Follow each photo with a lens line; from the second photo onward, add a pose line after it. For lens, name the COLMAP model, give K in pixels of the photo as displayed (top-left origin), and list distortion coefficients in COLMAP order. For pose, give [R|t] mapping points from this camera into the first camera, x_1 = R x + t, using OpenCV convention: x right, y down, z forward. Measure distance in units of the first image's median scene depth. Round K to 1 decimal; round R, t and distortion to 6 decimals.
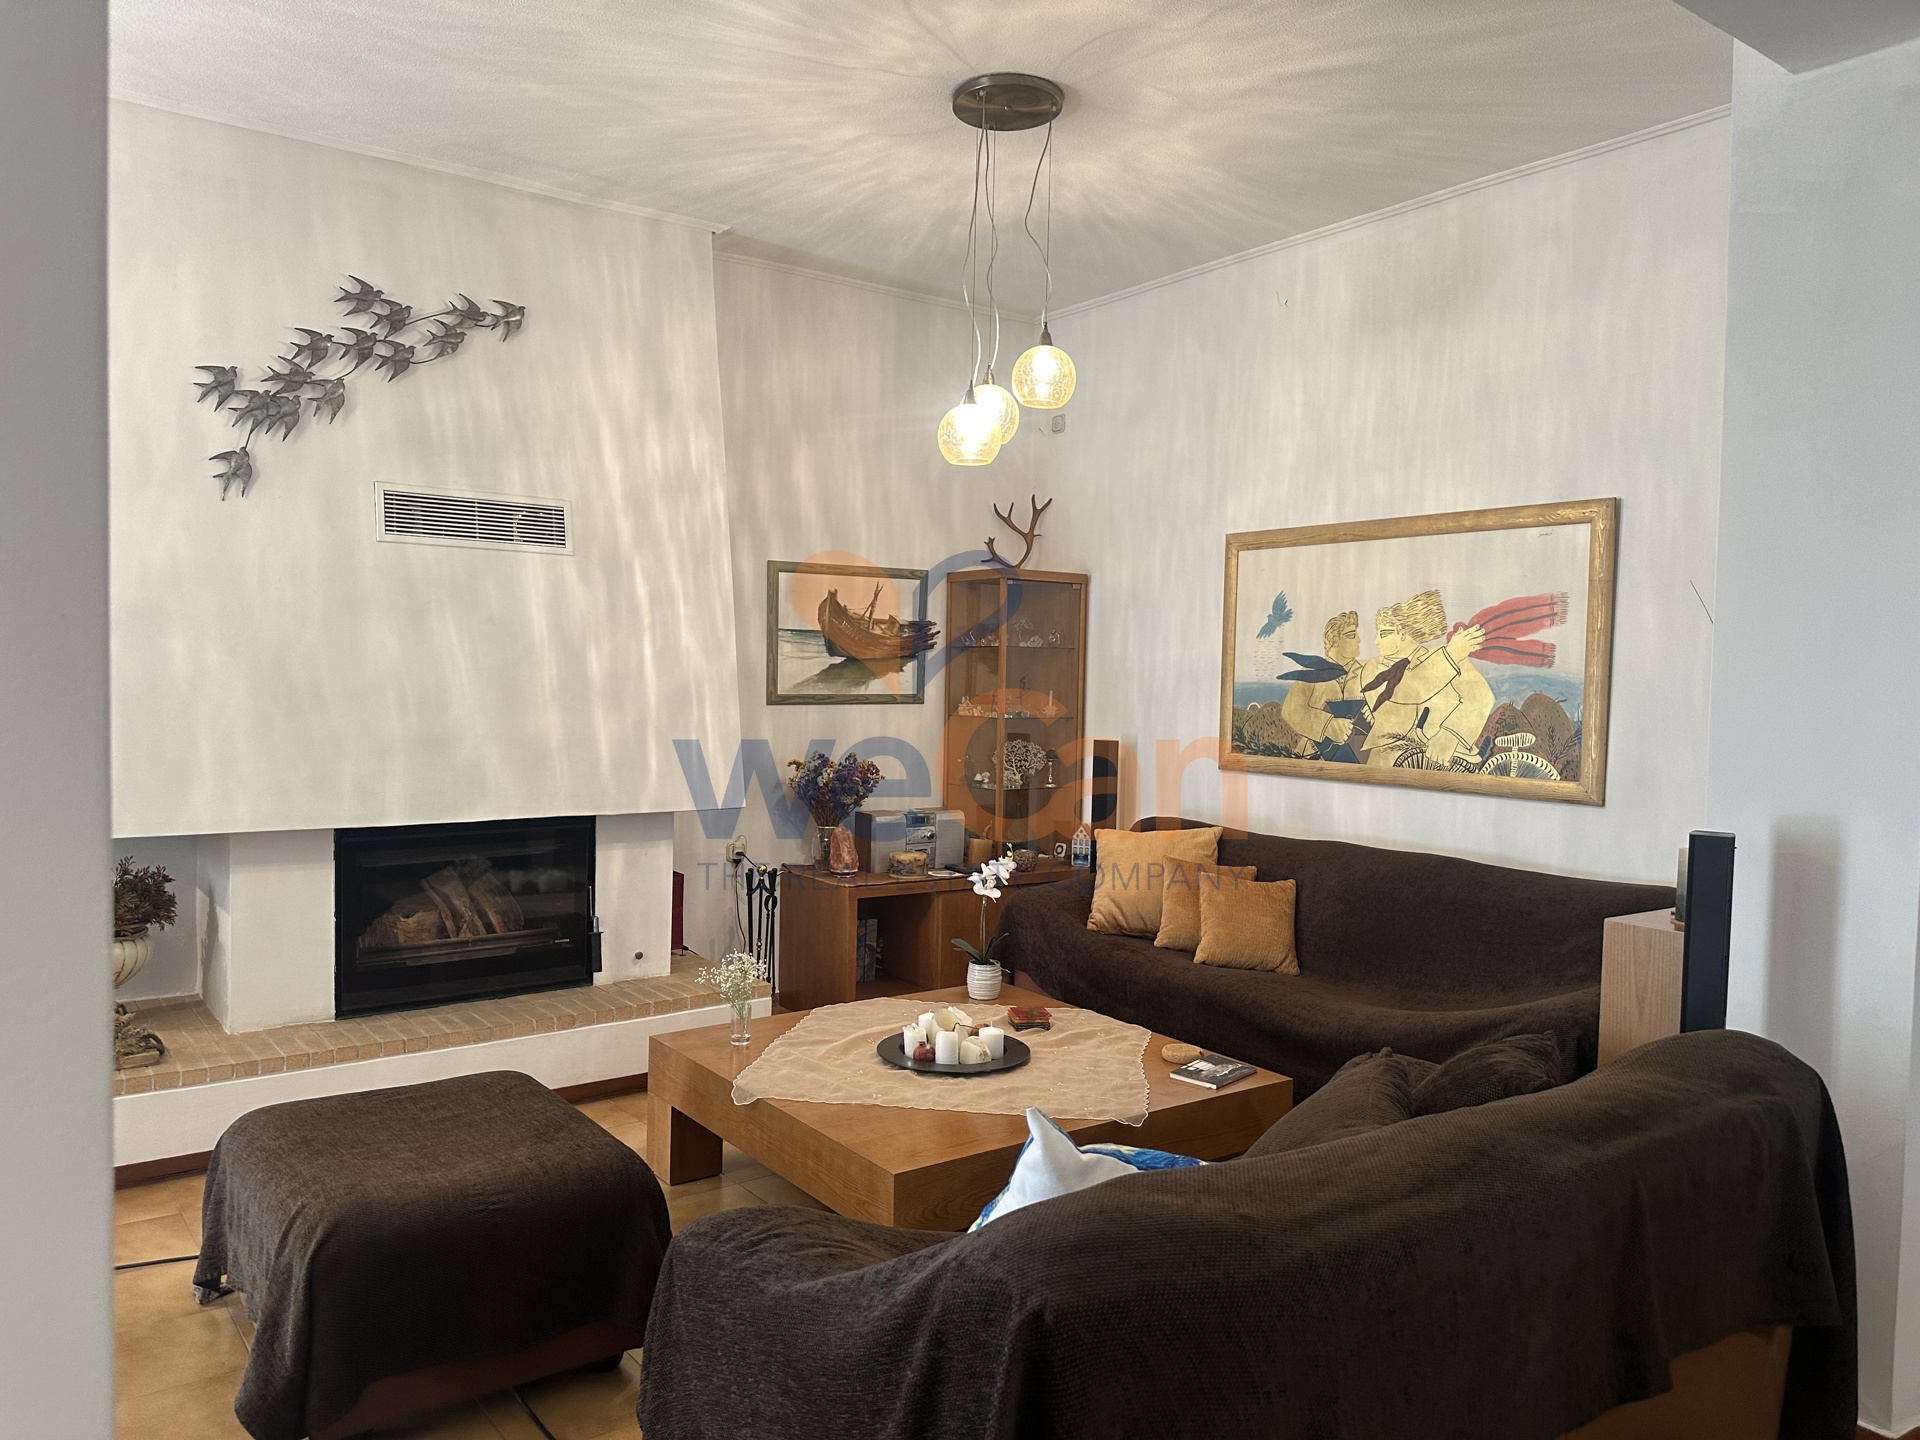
lens RADIAL K [[1407.3, 0, 961.7], [0, 1407.3, 749.3], [0, 0, 1]] dist [0.070183, -0.006347]
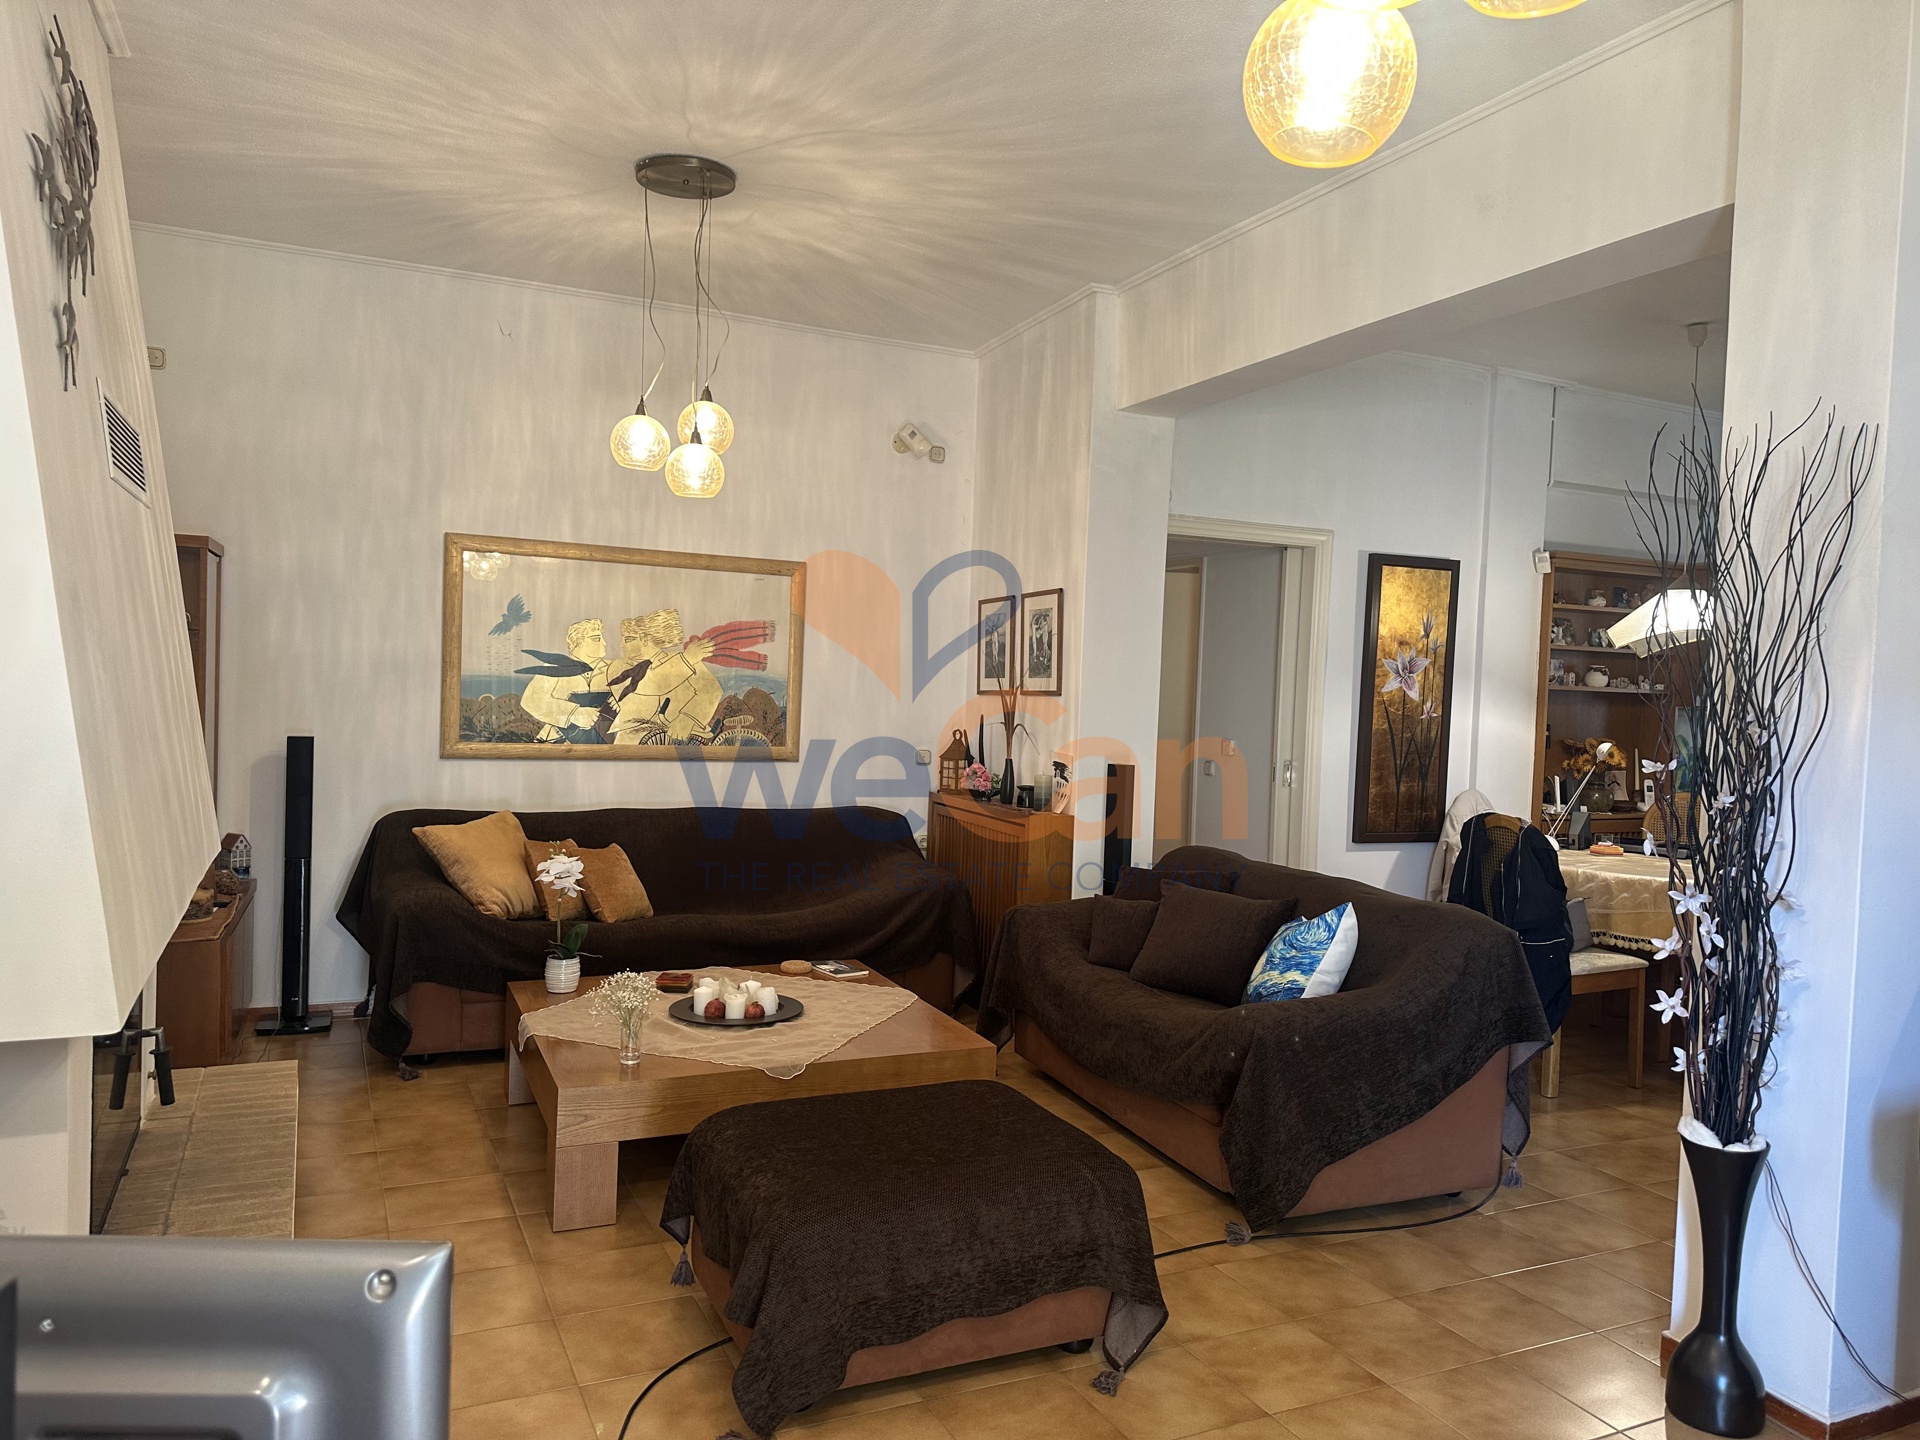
lens RADIAL K [[1377.8, 0, 960.0], [0, 1377.8, 720.0], [0, 0, 1]] dist [0.274947, -0.292167]
pose [[0.220216, -0.039735, 0.974642, -0.864272], [0.022569, 0.999110, 0.035633, -0.048787], [-0.975190, 0.014150, 0.220917, 0.450410]]
